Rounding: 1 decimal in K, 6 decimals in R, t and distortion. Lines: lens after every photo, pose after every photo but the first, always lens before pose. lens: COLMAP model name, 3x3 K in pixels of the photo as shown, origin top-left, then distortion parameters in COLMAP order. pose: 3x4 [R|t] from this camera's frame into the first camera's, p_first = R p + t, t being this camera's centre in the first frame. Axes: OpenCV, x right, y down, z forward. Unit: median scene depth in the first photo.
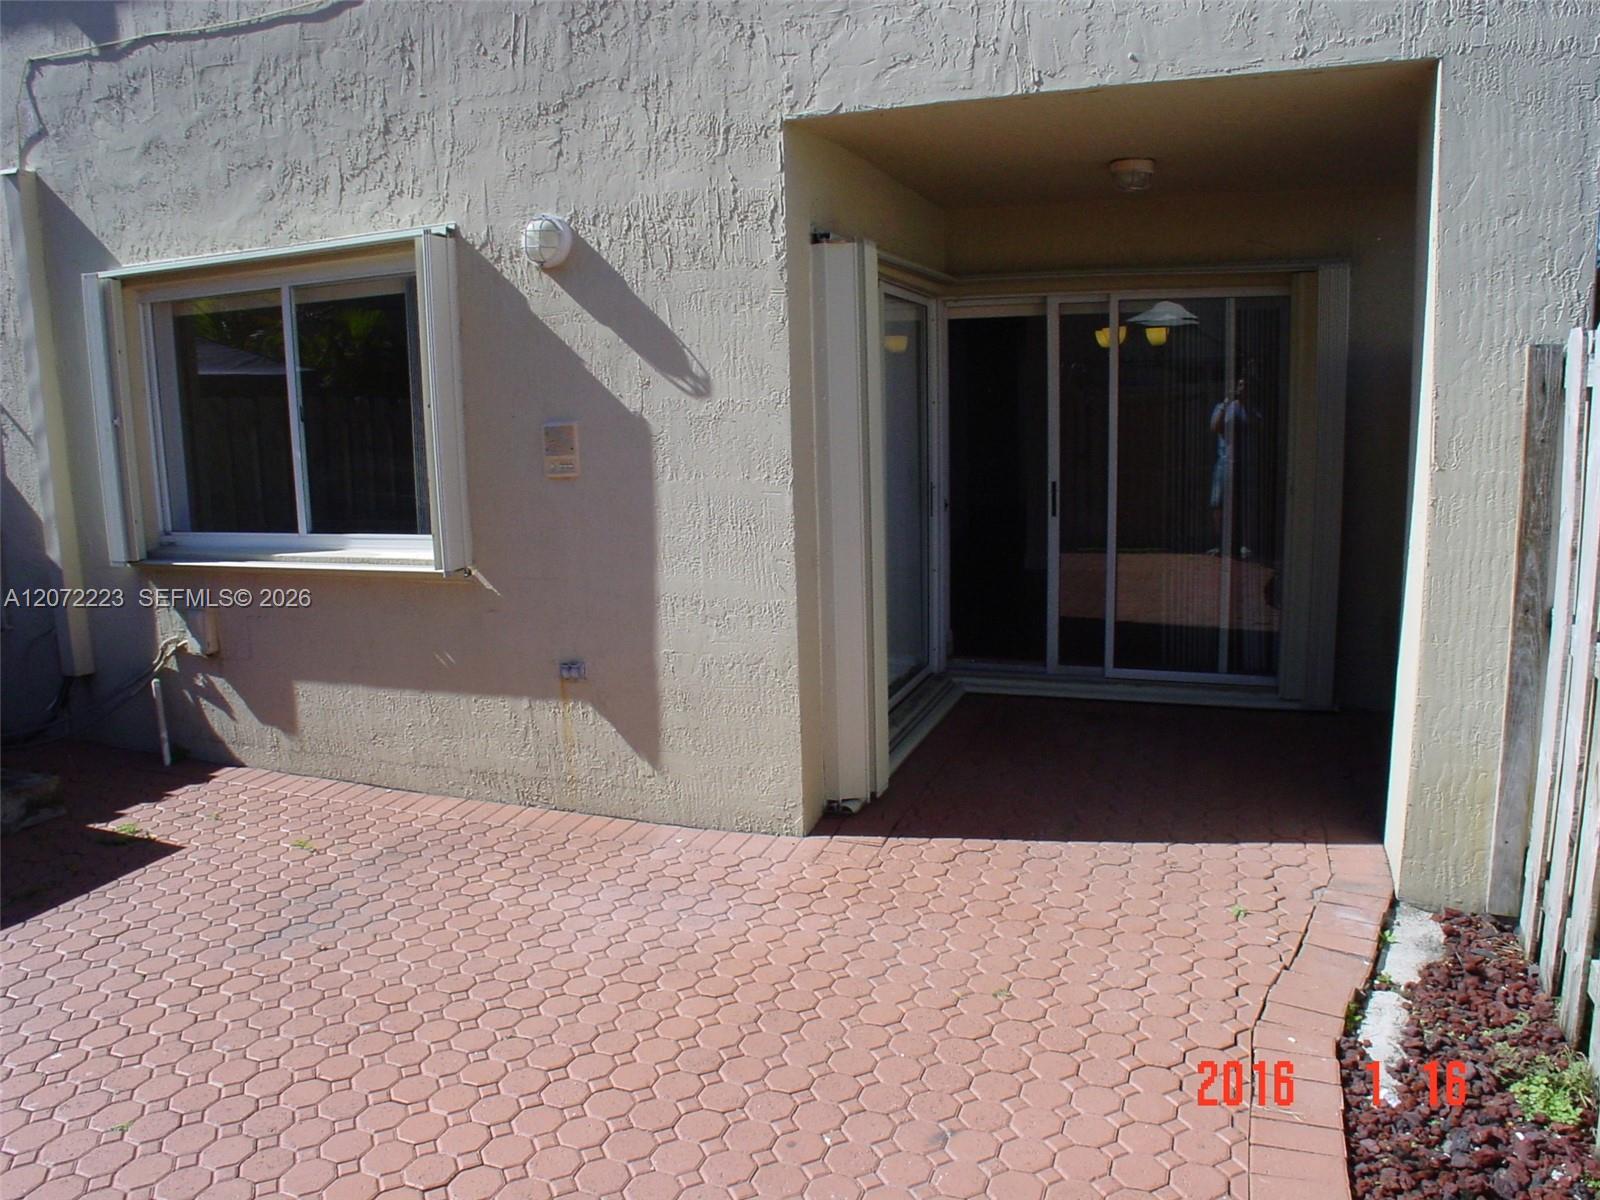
lens RADIAL K [[1144.5, 0, 804.5], [0, 1144.5, 578.7], [0, 0, 1]] dist [-0.185080, 0.116356]
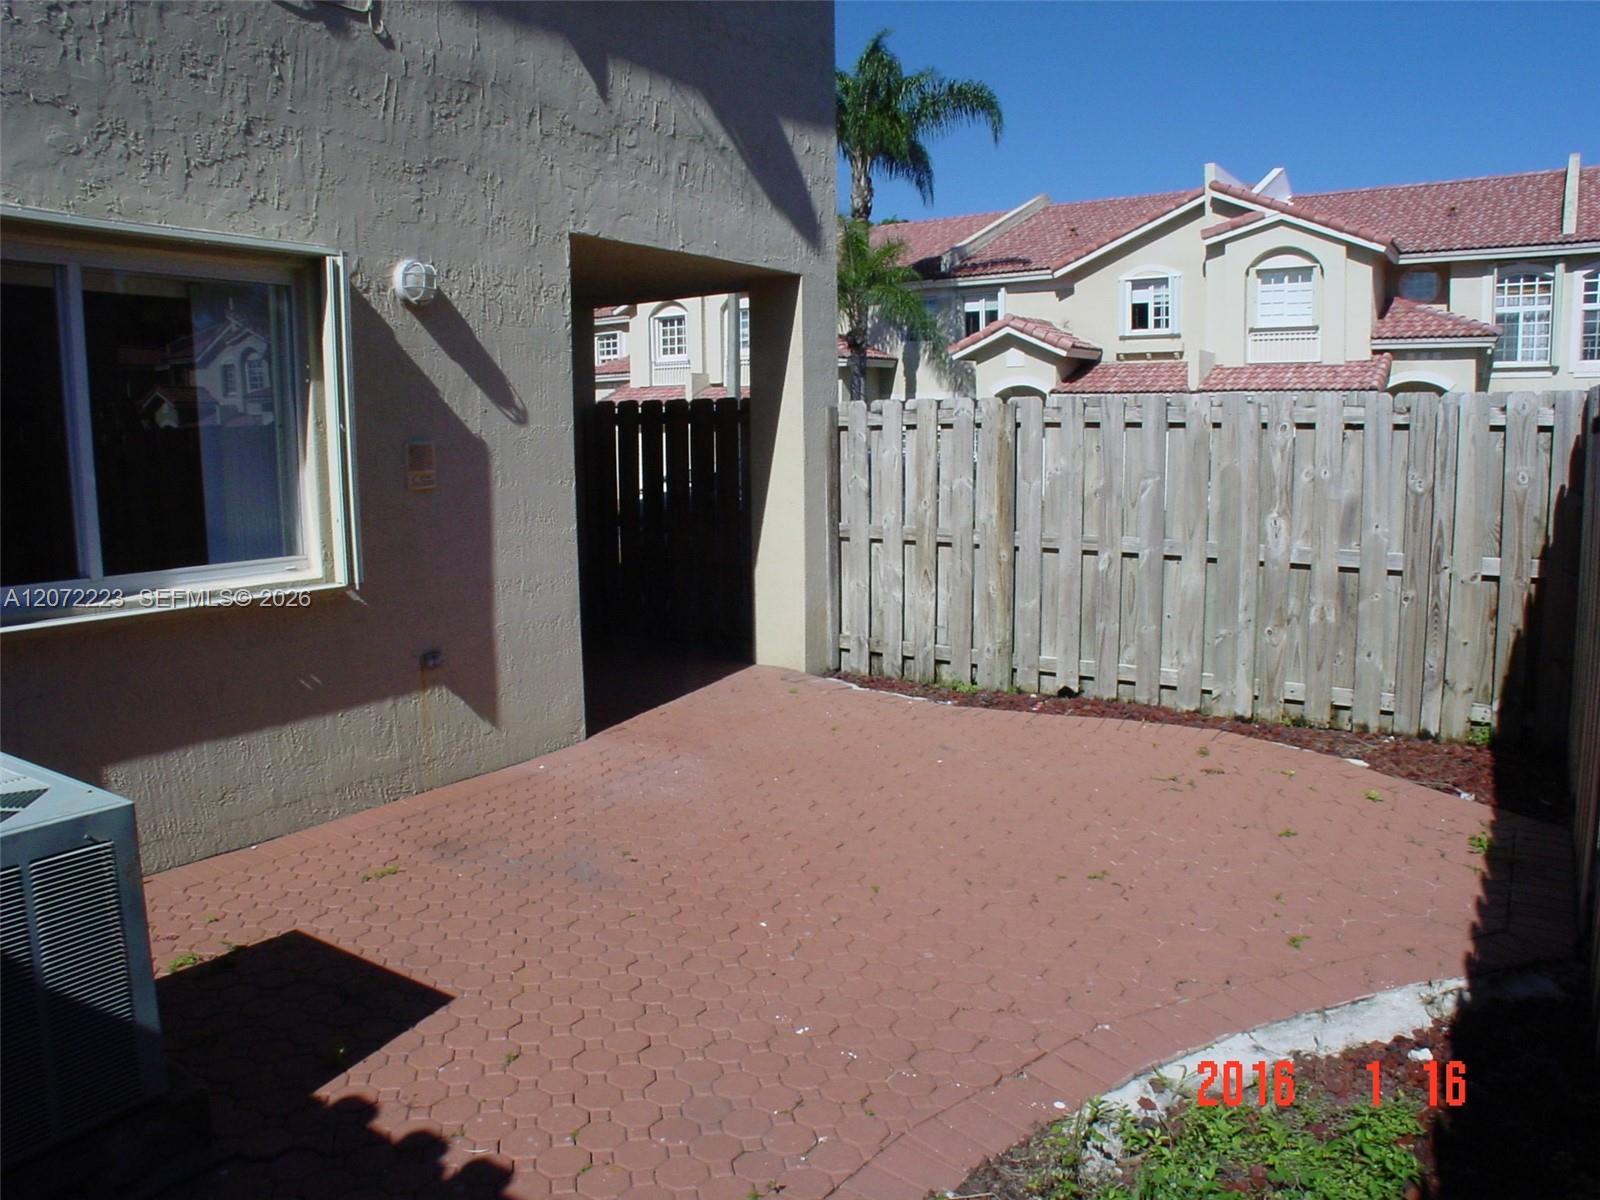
lens RADIAL K [[1144.5, 0, 804.5], [0, 1144.5, 578.7], [0, 0, 1]] dist [-0.185080, 0.116356]
pose [[0.236589, -0.096805, 0.966775, -1.243997], [0.153342, 0.986274, 0.061232, -0.011043], [-0.959433, 0.133761, 0.248186, 0.367401]]
